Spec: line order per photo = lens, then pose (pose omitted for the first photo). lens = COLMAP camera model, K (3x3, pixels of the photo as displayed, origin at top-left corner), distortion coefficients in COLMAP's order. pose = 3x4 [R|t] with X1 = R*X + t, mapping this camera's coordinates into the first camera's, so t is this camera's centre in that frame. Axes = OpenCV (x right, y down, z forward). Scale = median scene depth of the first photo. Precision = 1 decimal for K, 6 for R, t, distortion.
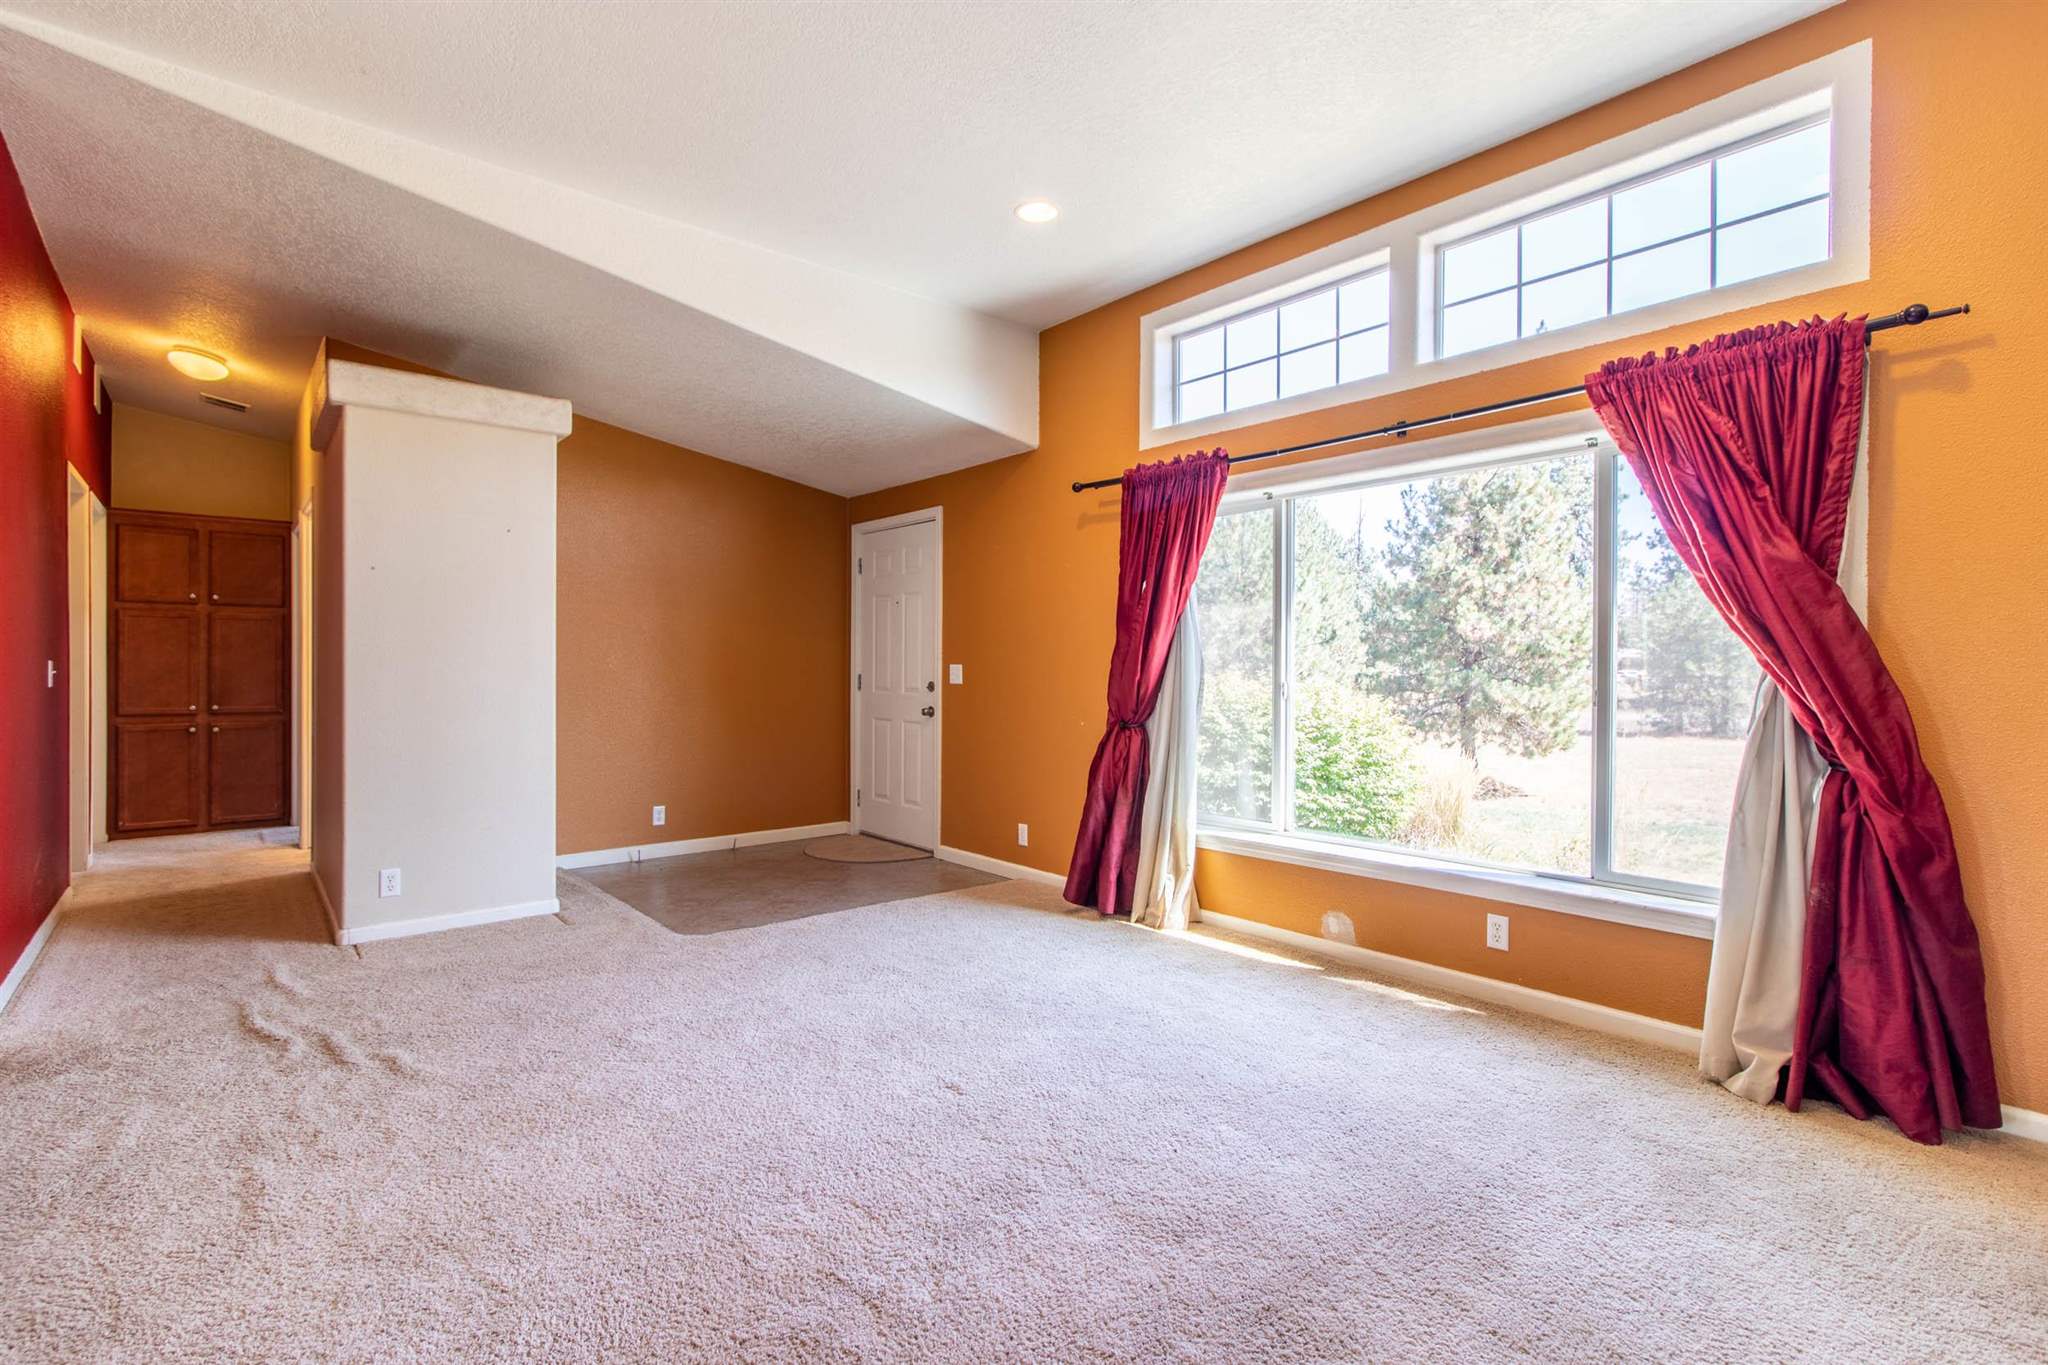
lens RADIAL K [[942.0, 0, 1009.3], [0, 942.0, 673.1], [0, 0, 1]] dist [0.003153, -0.000802]
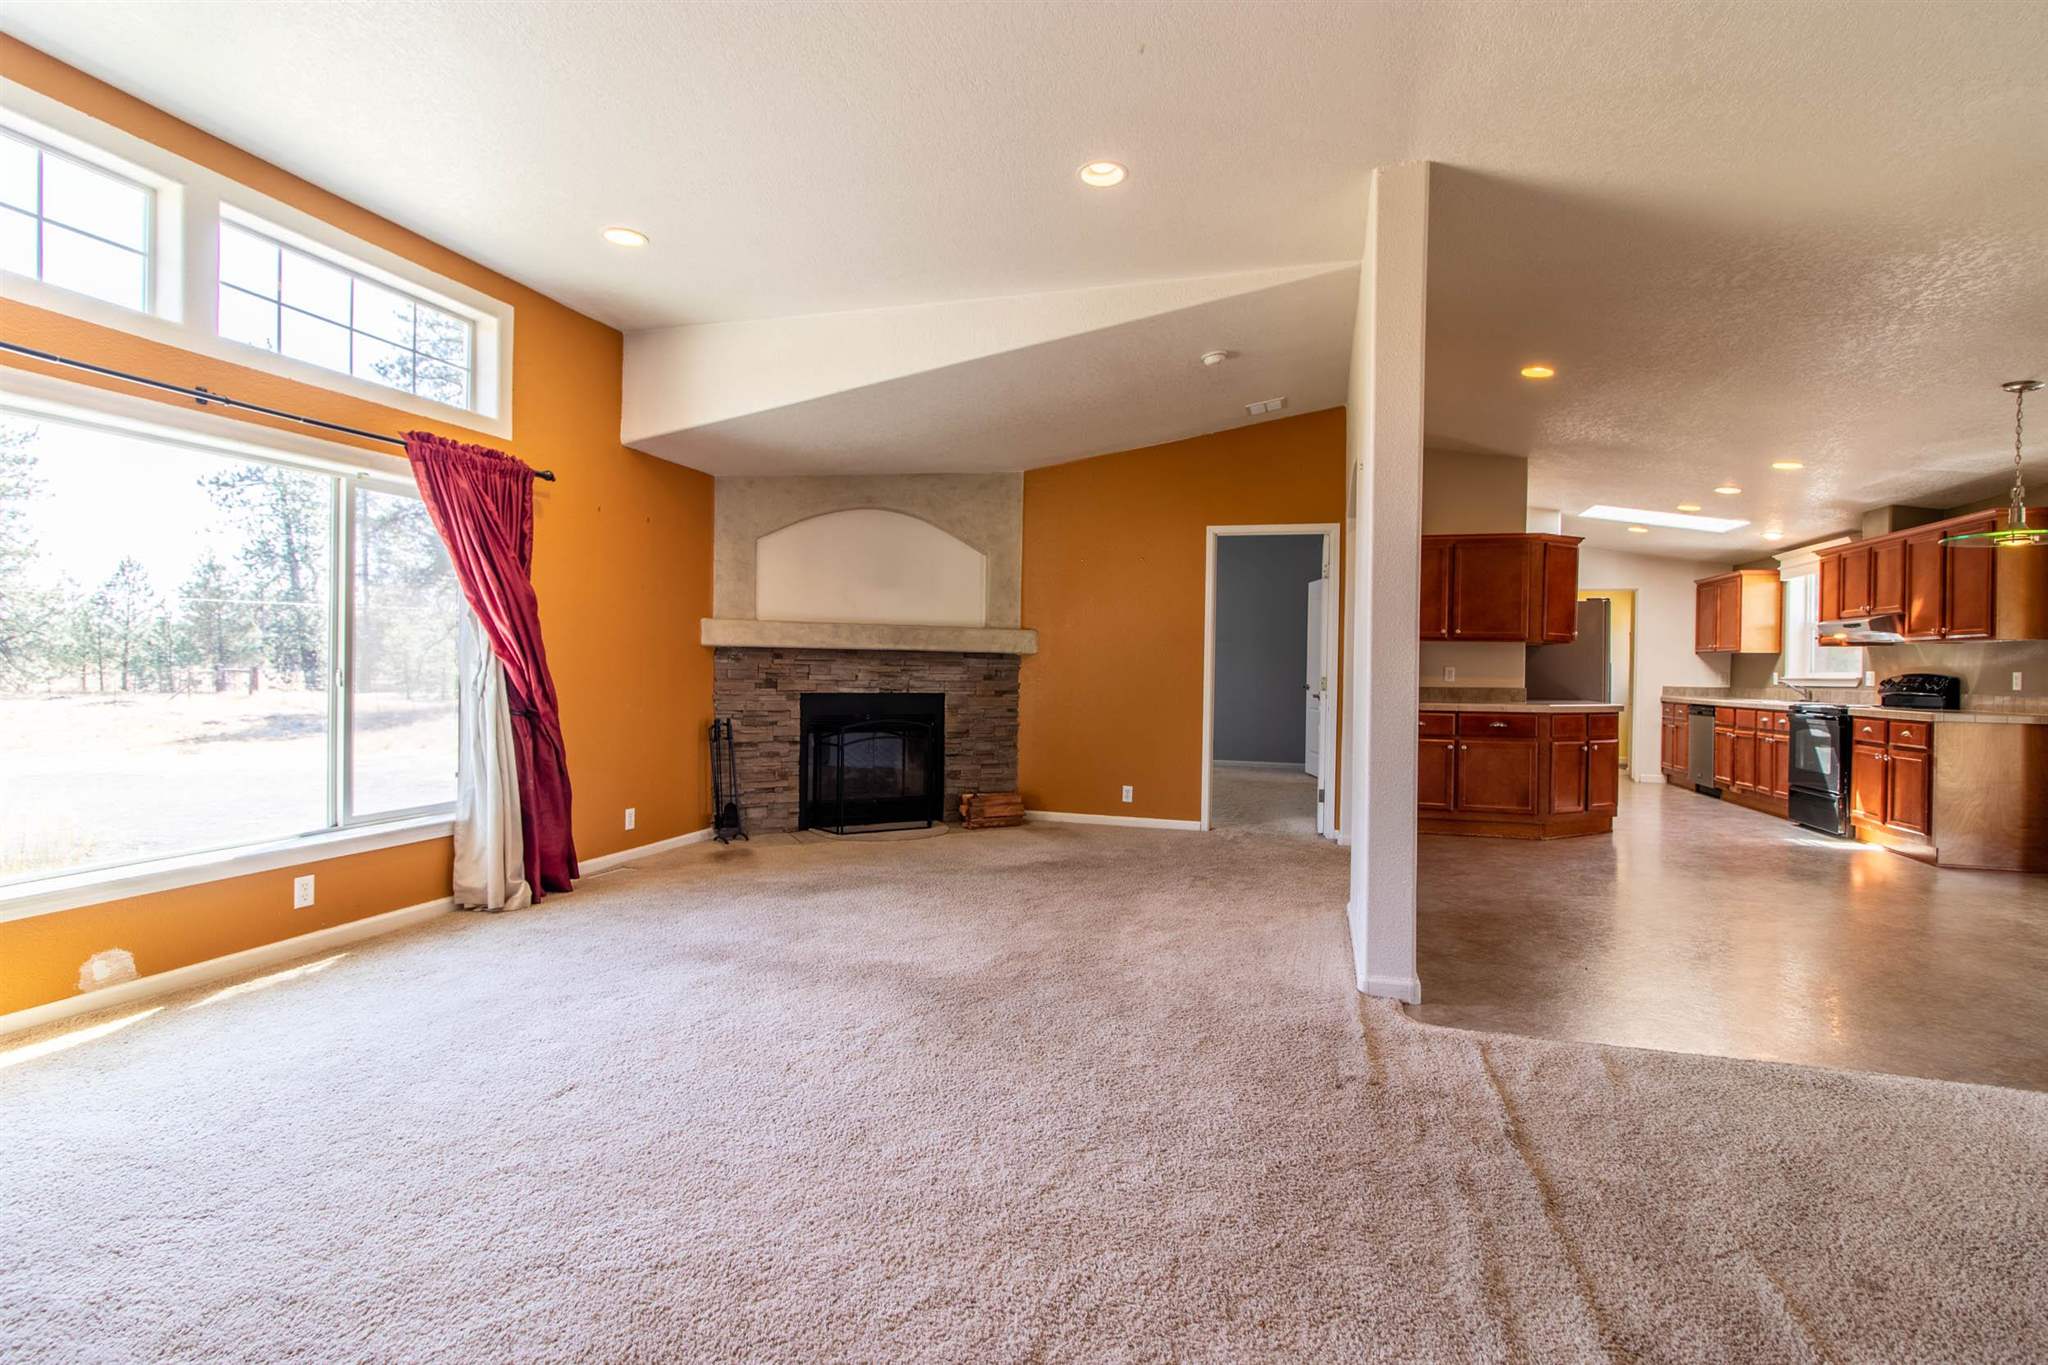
lens RADIAL K [[942.0, 0, 1036.9], [0, 942.0, 669.7], [0, 0, 1]] dist [0.003153, -0.000802]
pose [[-0.552888, -0.003595, 0.833248, -0.882238], [0.001690, 0.999984, 0.005435, 0.008702], [-0.833254, 0.004413, -0.552873, 0.892106]]
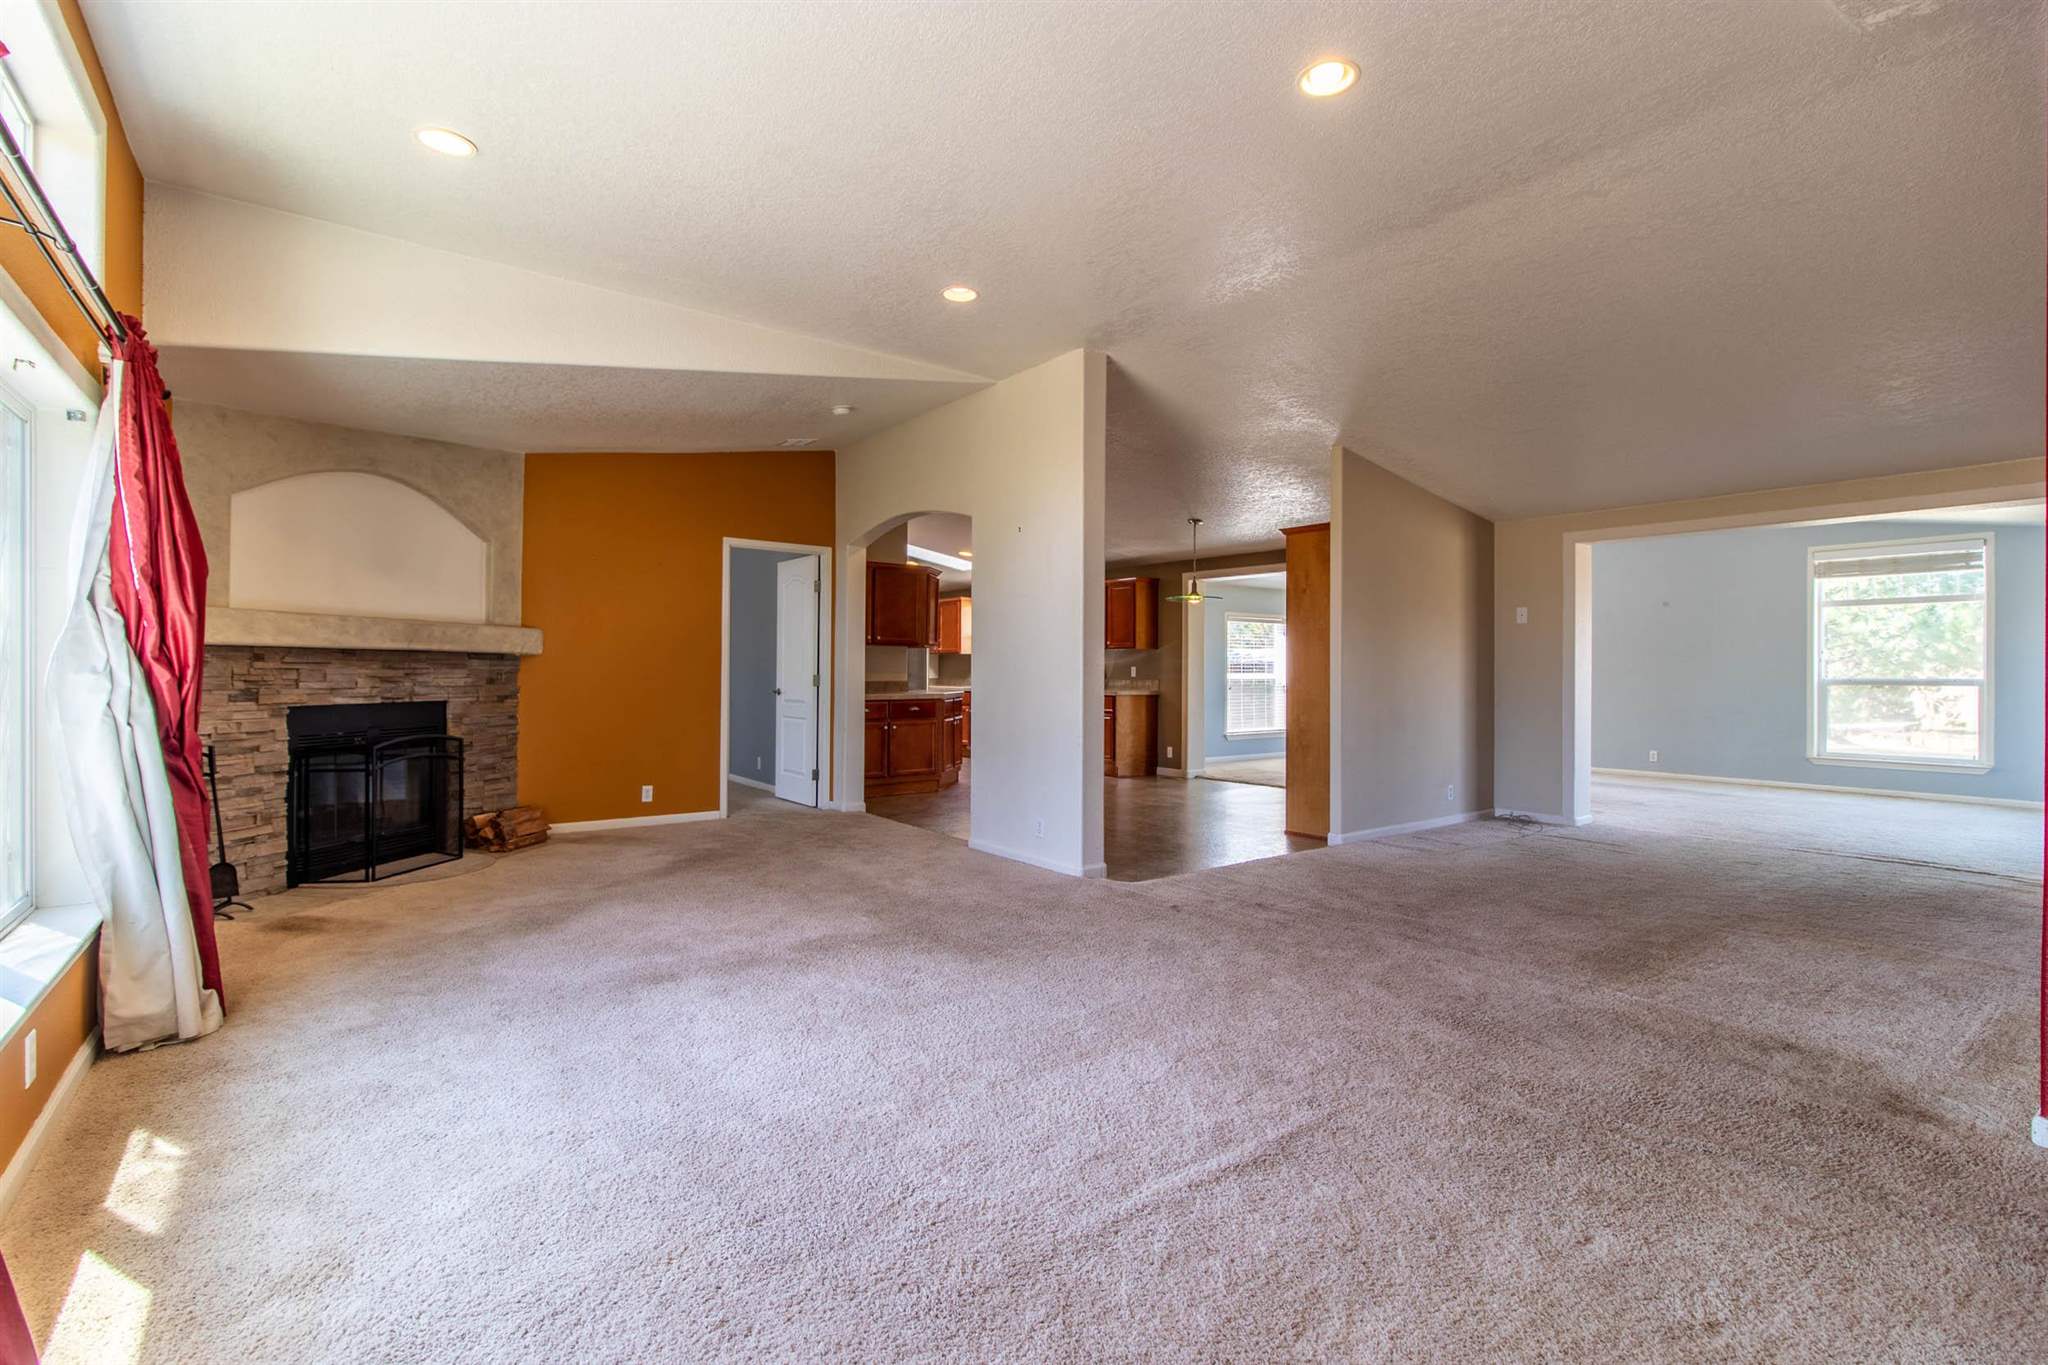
lens RADIAL K [[942.0, 0, 1025.7], [0, 942.0, 674.7], [0, 0, 1]] dist [0.003153, -0.000802]
pose [[-0.998461, 0.001496, 0.055447, -0.222978], [0.002516, 0.999829, 0.018341, -0.006798], [-0.055410, 0.018452, -0.998293, 1.617102]]
